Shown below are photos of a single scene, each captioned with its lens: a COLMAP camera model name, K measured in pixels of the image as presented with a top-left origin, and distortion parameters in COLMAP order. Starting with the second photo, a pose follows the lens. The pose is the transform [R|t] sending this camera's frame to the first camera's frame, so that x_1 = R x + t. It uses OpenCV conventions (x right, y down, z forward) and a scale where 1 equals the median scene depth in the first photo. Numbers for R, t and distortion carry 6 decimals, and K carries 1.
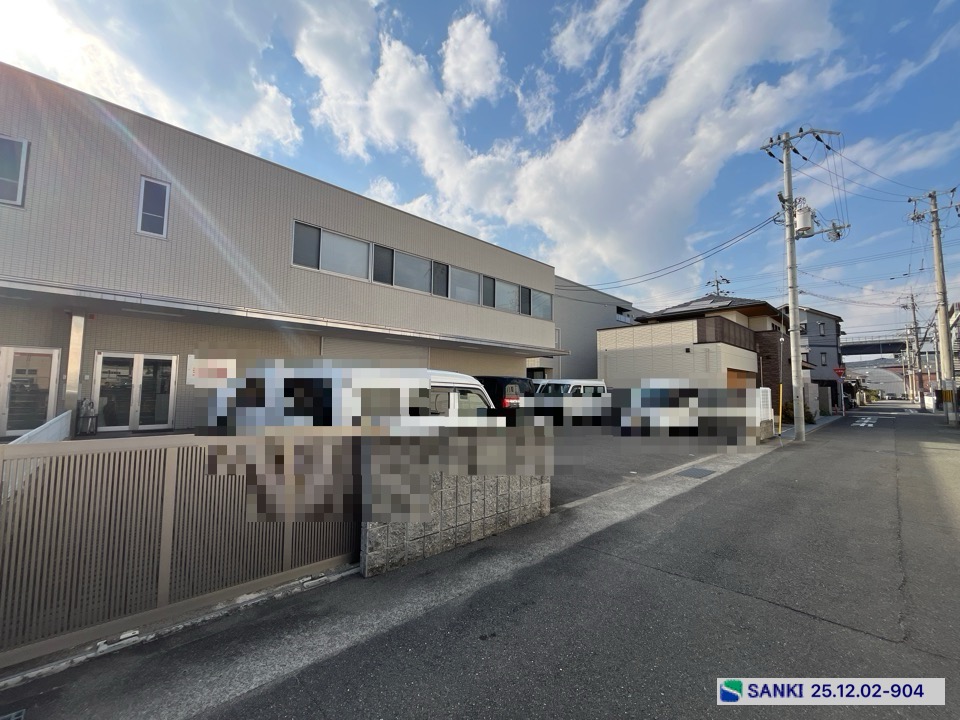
lens RADIAL K [[389.3, 0, 477.4], [0, 389.3, 360.8], [0, 0, 1]] dist [-0.003386, 0.000239]
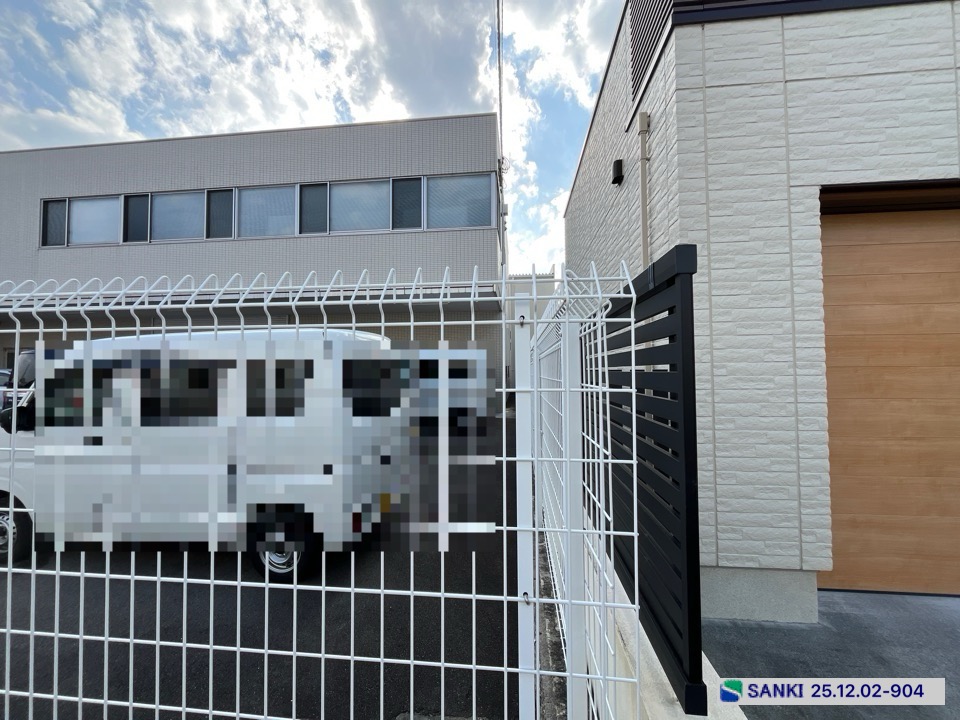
lens RADIAL K [[391.1, 0, 477.0], [0, 391.1, 362.6], [0, 0, 1]] dist [-0.002832, -0.000477]
pose [[0.653752, -0.036083, -0.755848, 0.883994], [0.068093, 0.997615, 0.011272, 0.092503], [0.753639, -0.058837, 0.654650, 1.092423]]
